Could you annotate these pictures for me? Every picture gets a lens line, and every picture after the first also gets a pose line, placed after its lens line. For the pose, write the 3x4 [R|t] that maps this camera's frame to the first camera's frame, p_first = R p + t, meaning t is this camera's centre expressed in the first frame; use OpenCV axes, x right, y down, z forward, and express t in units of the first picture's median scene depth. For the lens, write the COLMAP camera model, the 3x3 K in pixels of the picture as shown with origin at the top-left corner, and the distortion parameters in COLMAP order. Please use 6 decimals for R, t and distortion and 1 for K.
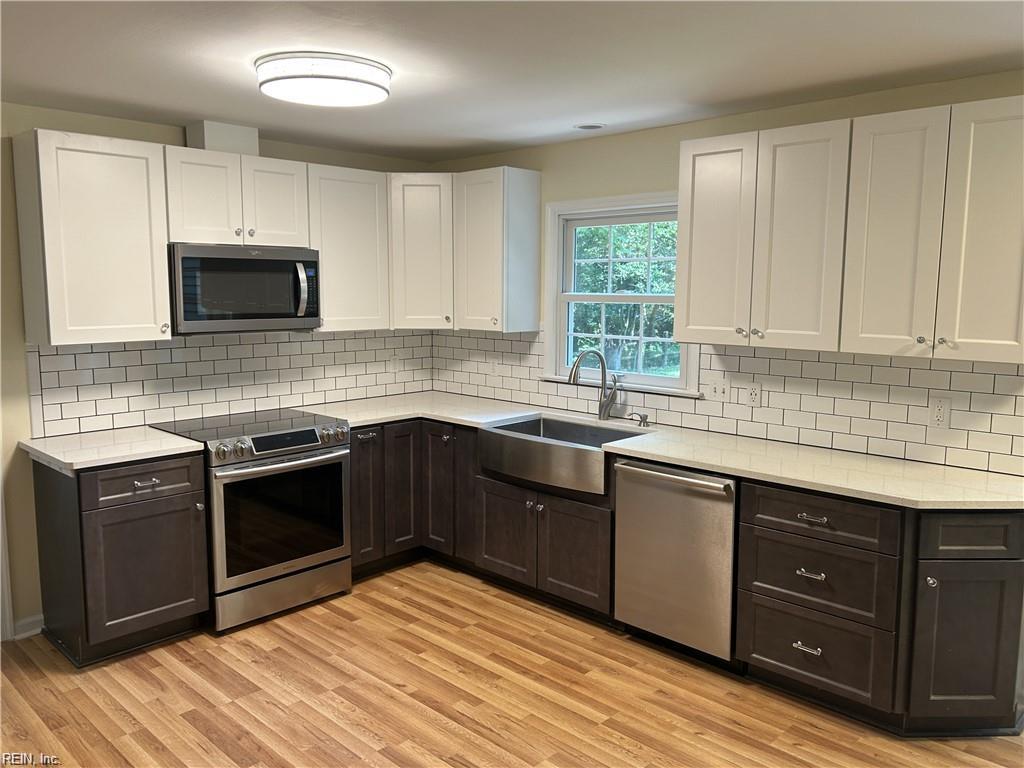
lens RADIAL K [[791.8, 0, 512.0], [0, 791.8, 384.0], [0, 0, 1]] dist [0.079019, -0.070166]
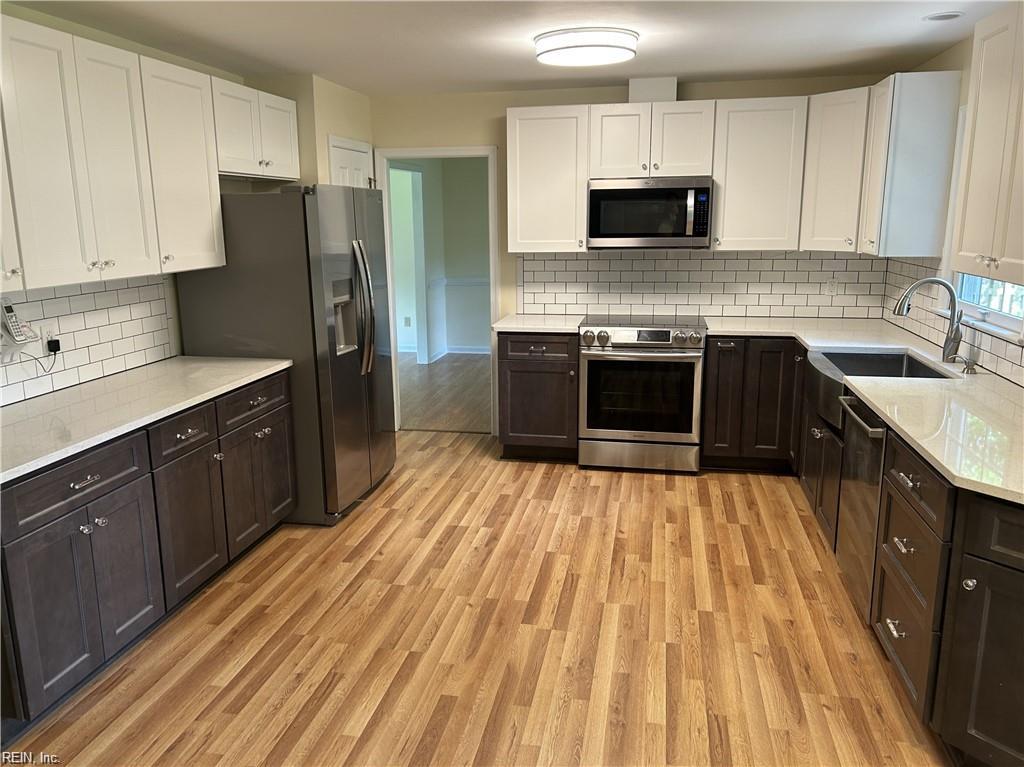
lens RADIAL K [[766.9, 0, 512.0], [0, 766.9, 383.5], [0, 0, 1]] dist [0.060170, -0.068988]
pose [[0.554209, 0.168218, -0.815202, 0.671499], [-0.092359, 0.985746, 0.140621, -0.007322], [0.827238, -0.002642, 0.561846, 0.167532]]
